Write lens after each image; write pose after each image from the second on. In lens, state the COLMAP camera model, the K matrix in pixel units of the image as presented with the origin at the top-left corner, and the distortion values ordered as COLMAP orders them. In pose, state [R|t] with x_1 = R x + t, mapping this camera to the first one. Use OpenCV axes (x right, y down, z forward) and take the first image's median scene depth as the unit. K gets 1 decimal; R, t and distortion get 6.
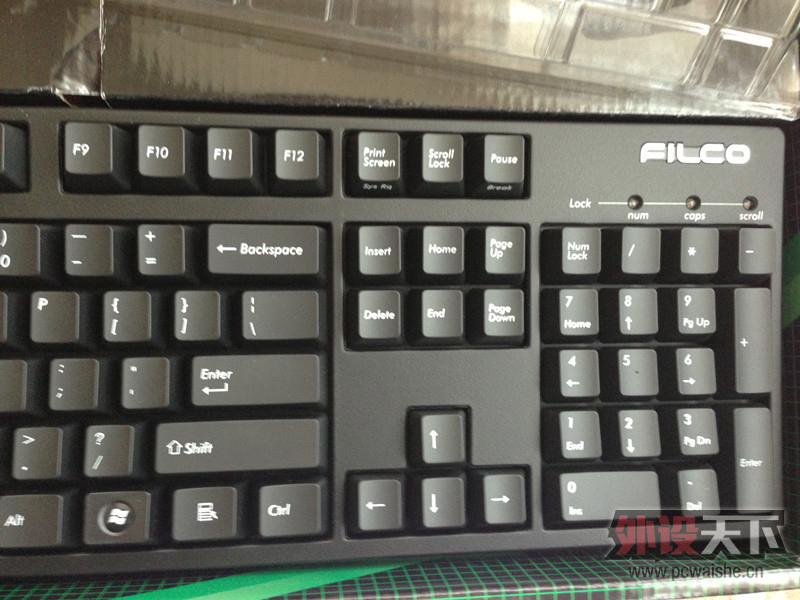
lens RADIAL K [[759.8, 0, 403.9], [0, 759.8, 262.9], [0, 0, 1]] dist [-0.006773, -0.008632]
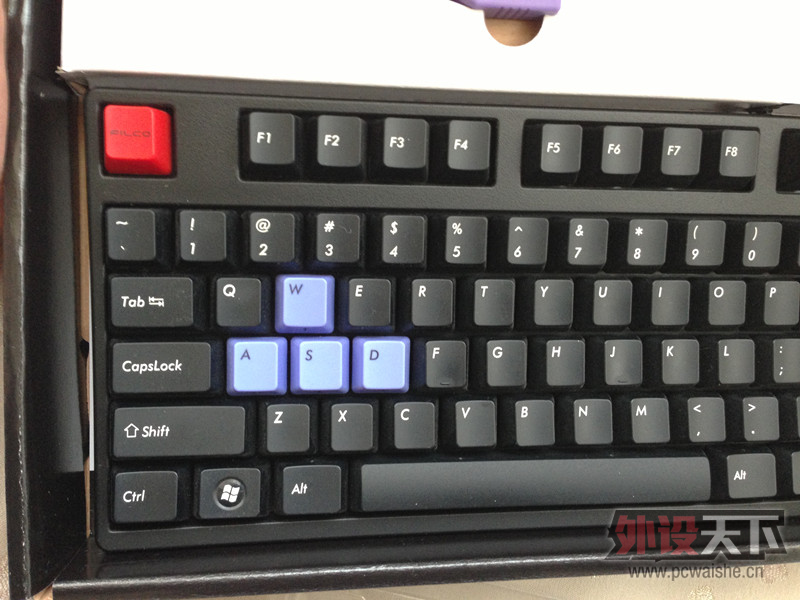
lens RADIAL K [[761.9, 0, 368.3], [0, 761.9, 328.1], [0, 0, 1]] dist [0.048982, -0.002892]
pose [[0.999881, 0.011580, 0.010195, -0.202815], [-0.012558, 0.994723, 0.101827, -0.000114], [-0.008962, -0.101943, 0.994750, -0.029189]]
